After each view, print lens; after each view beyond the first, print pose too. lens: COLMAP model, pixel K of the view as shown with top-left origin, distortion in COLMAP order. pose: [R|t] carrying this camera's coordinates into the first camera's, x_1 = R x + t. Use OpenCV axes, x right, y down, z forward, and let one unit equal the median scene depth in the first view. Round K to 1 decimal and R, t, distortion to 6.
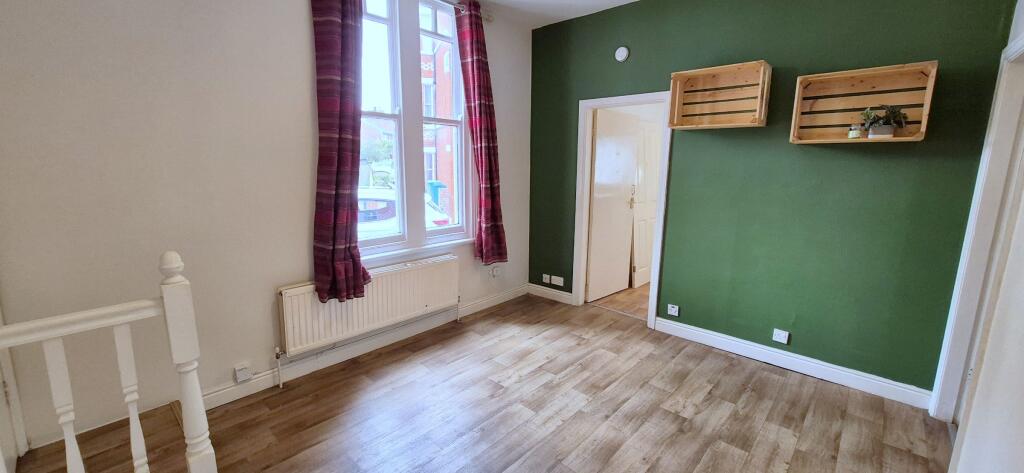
lens RADIAL K [[402.7, 0, 506.4], [0, 402.7, 231.9], [0, 0, 1]] dist [0.000721, -0.000394]
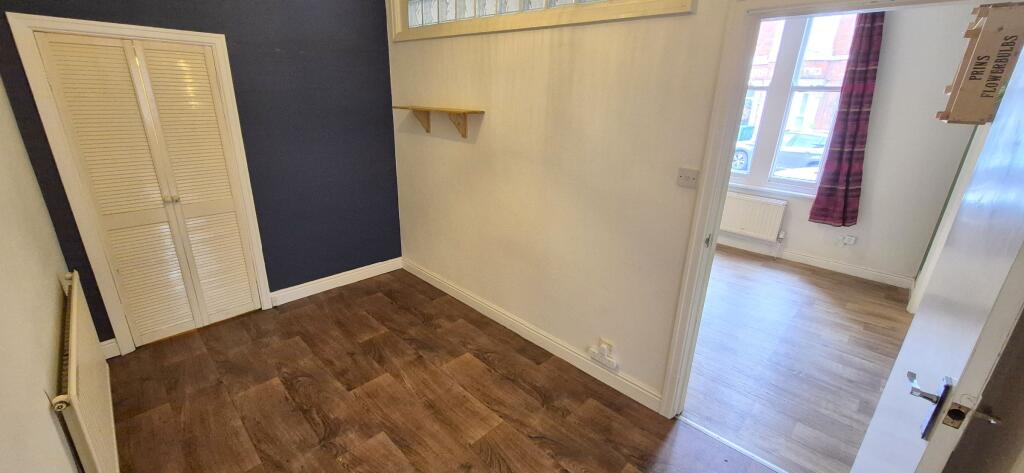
lens RADIAL K [[402.7, 0, 506.4], [0, 402.7, 231.9], [0, 0, 1]] dist [0.000721, -0.000394]
pose [[-0.036148, 0.311329, -0.949615, 1.343180], [-0.195308, 0.929711, 0.312238, -0.092583], [0.980076, 0.196754, 0.027198, 0.201063]]
